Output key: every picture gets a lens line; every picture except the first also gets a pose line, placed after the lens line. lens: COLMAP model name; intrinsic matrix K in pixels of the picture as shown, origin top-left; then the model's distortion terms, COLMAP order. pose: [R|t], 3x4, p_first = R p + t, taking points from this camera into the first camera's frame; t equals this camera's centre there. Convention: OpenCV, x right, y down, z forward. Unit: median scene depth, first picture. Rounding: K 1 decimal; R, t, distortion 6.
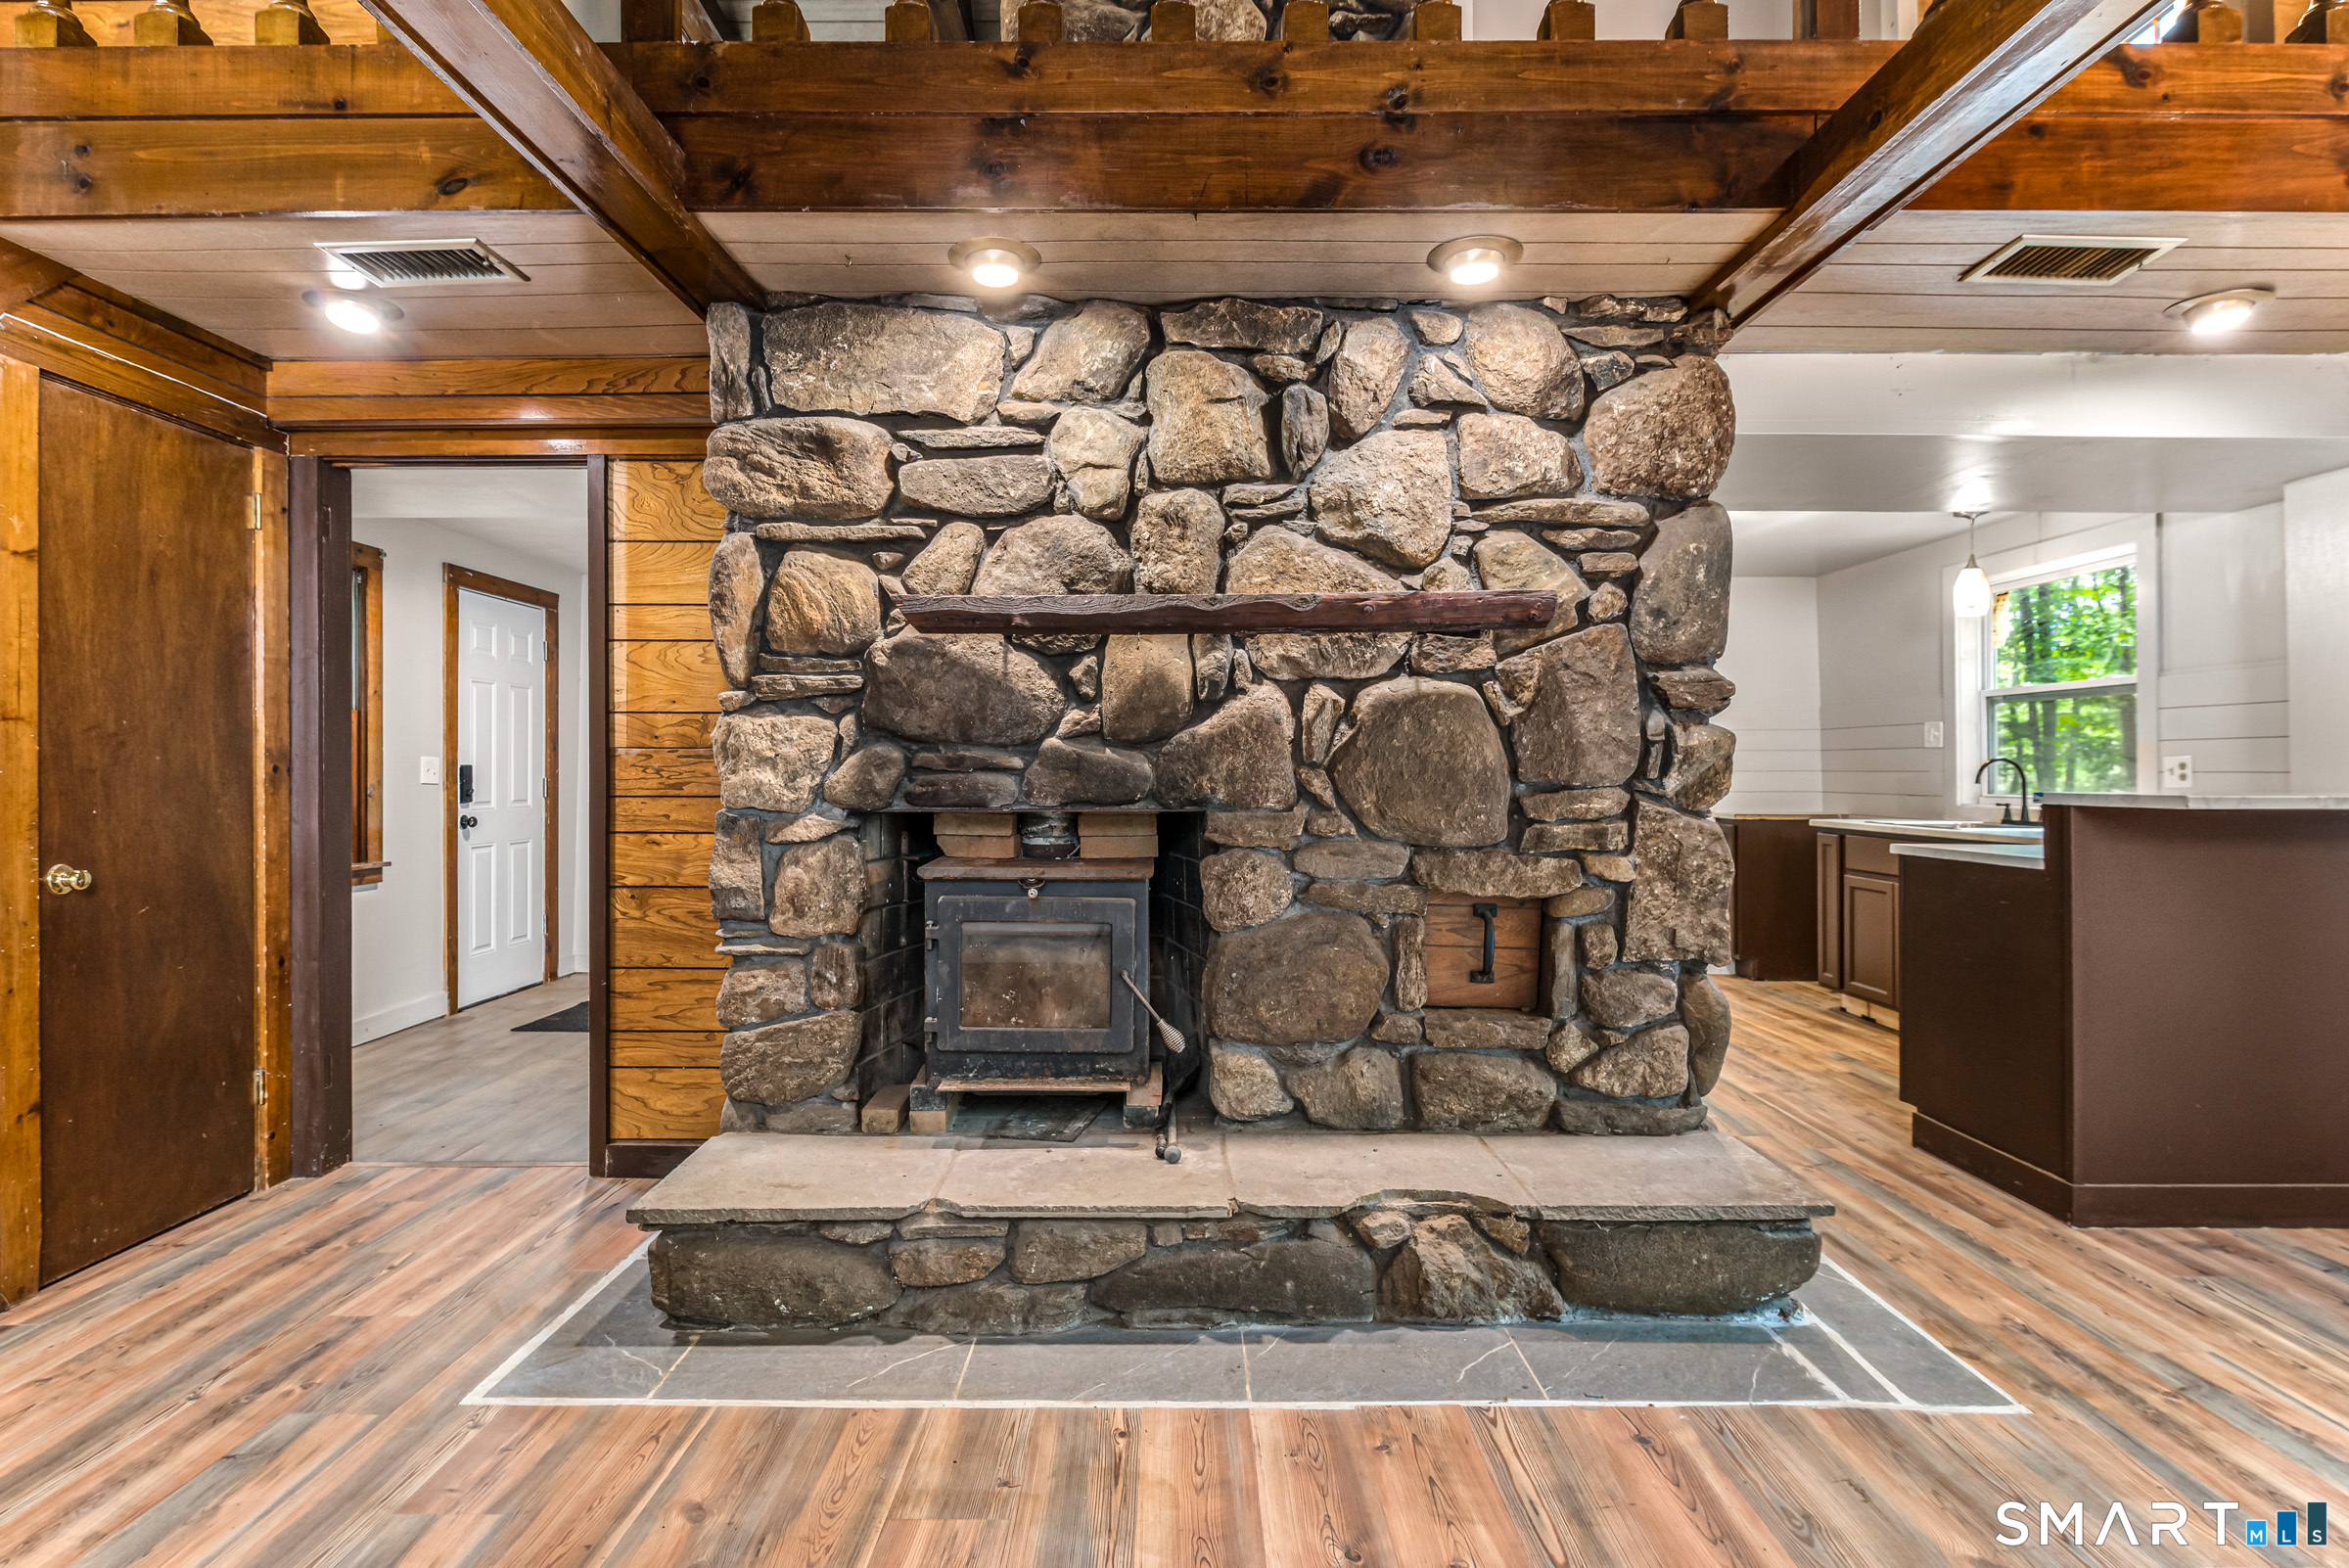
lens RADIAL K [[1150.6, 0, 1166.1], [0, 1150.6, 764.6], [0, 0, 1]] dist [-0.001256, -0.000025]
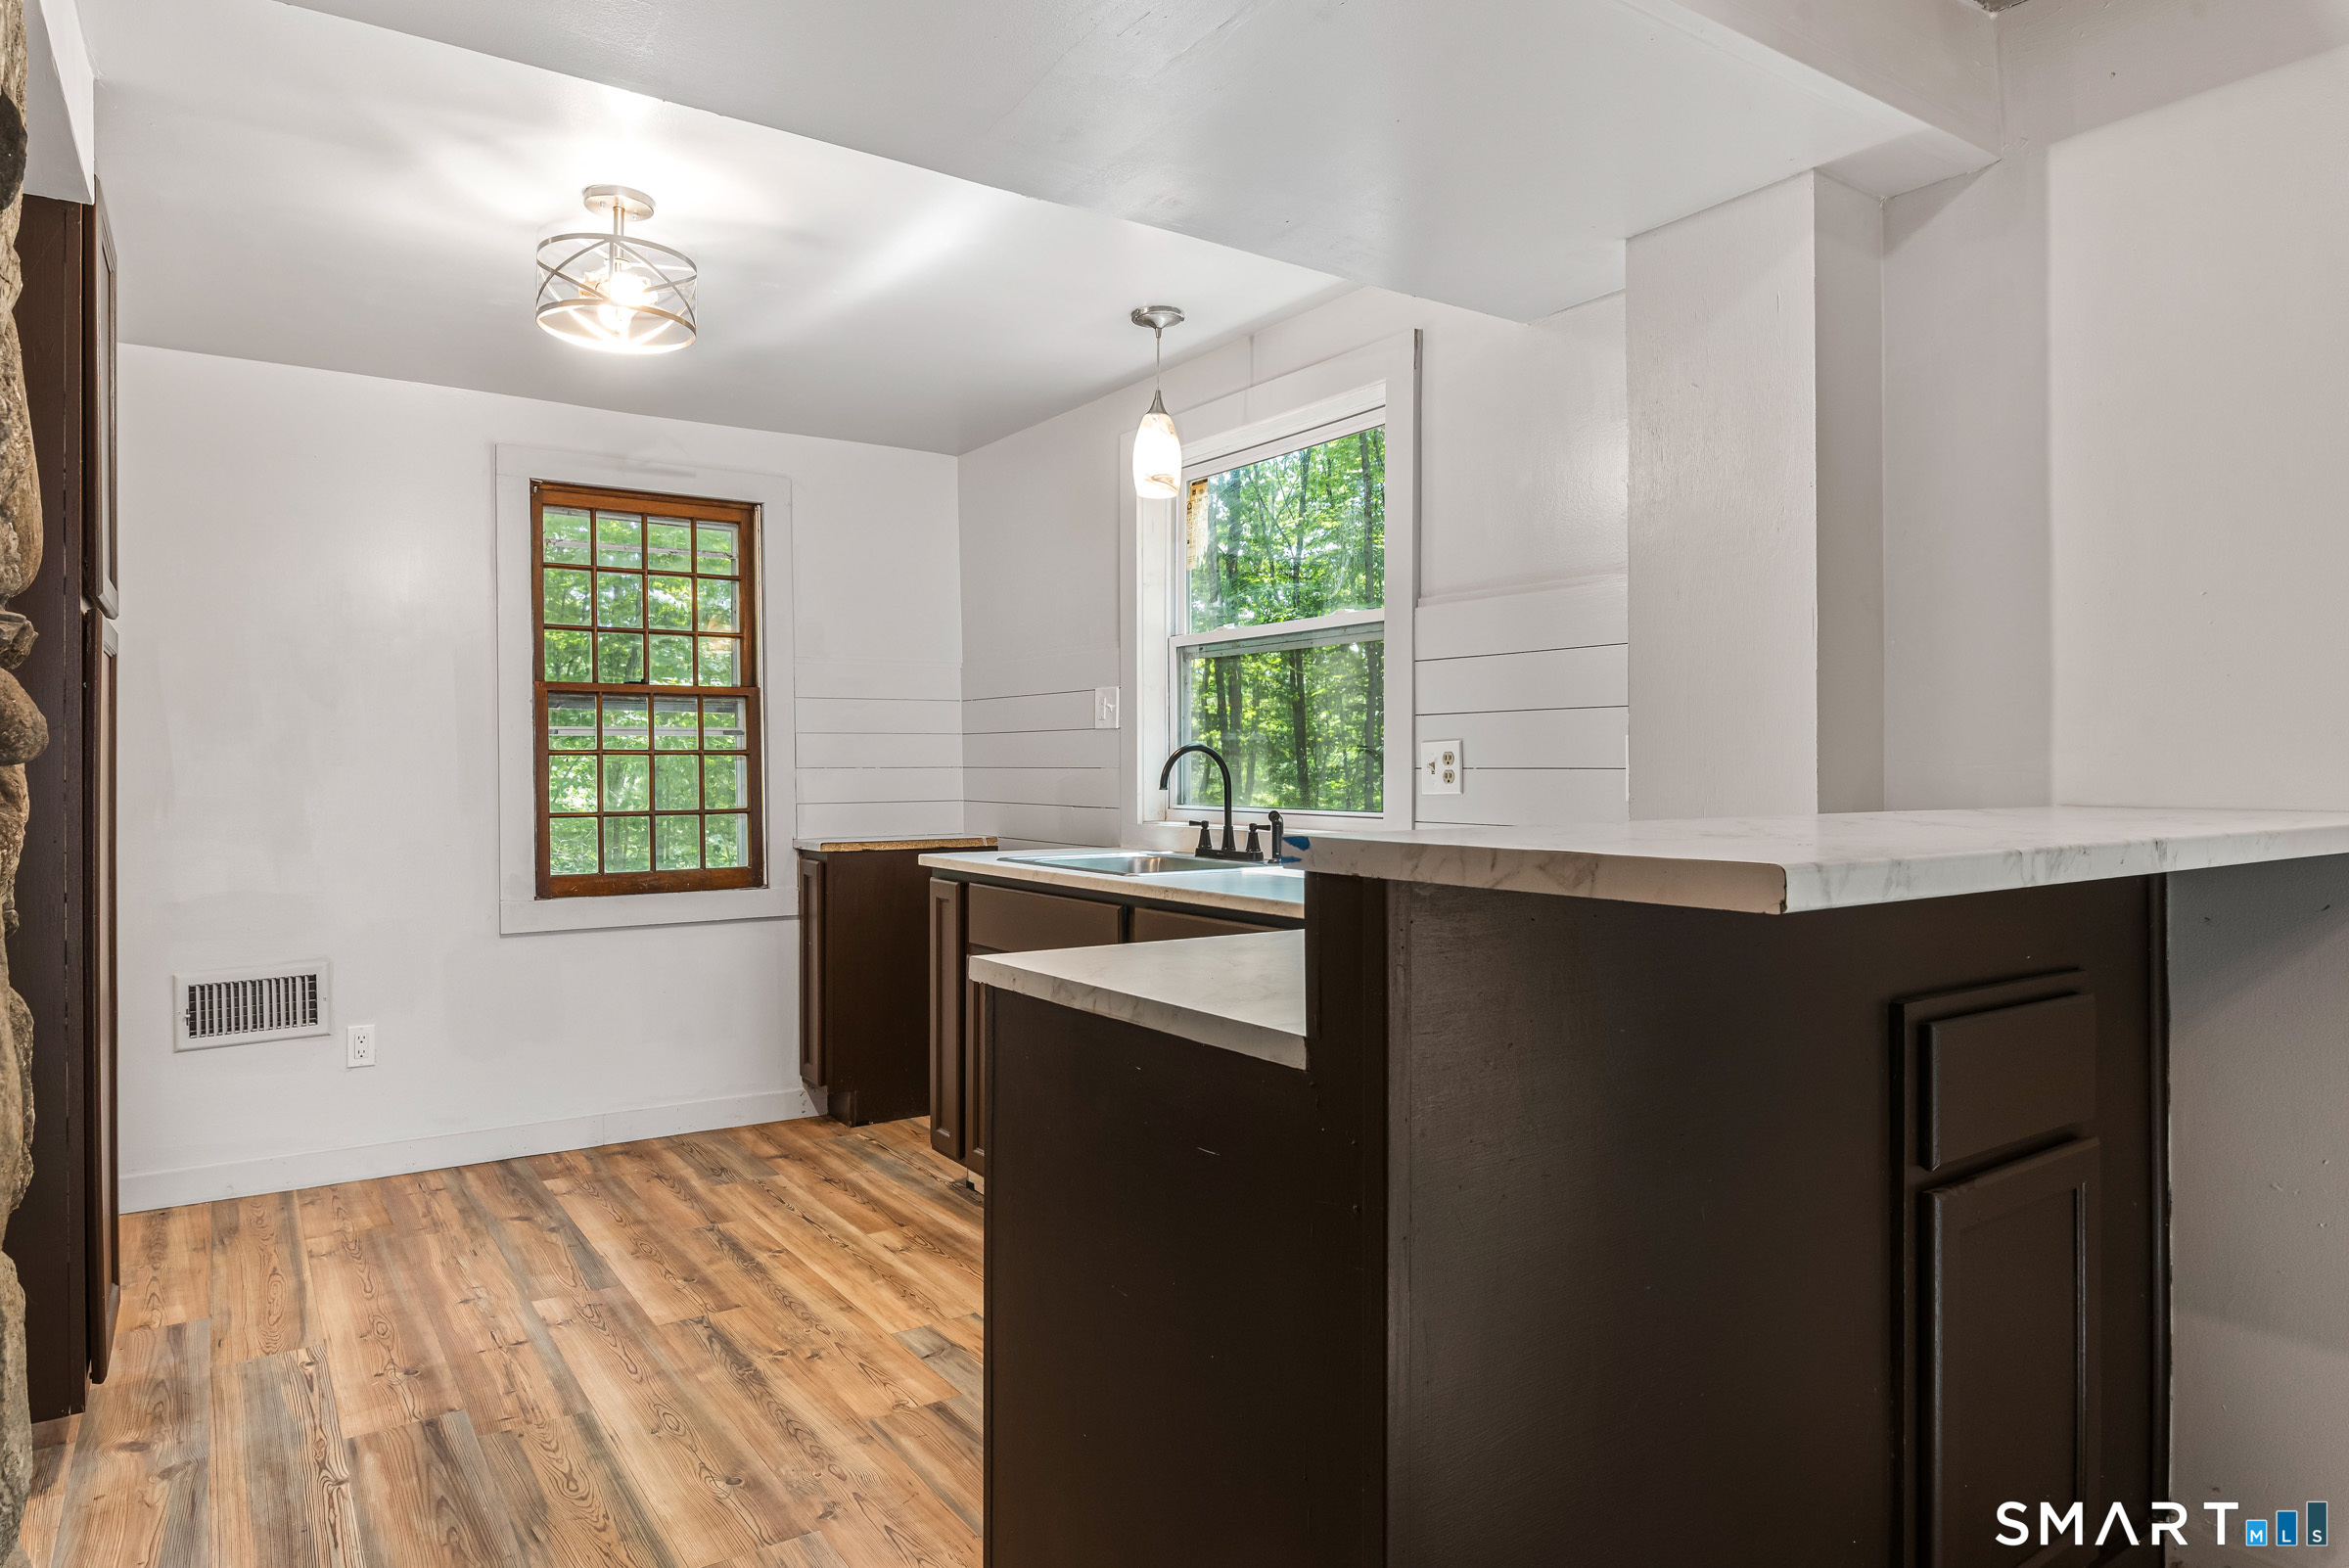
lens RADIAL K [[1369.6, 0, 1174.5], [0, 1369.6, 784.0], [0, 0, 1]] dist [-0.022468, 0.000151]
pose [[0.816782, -0.007911, 0.576892, 0.369406], [-0.002582, 0.999846, 0.017366, 0.002606], [-0.576941, -0.015674, 0.816636, 0.513018]]
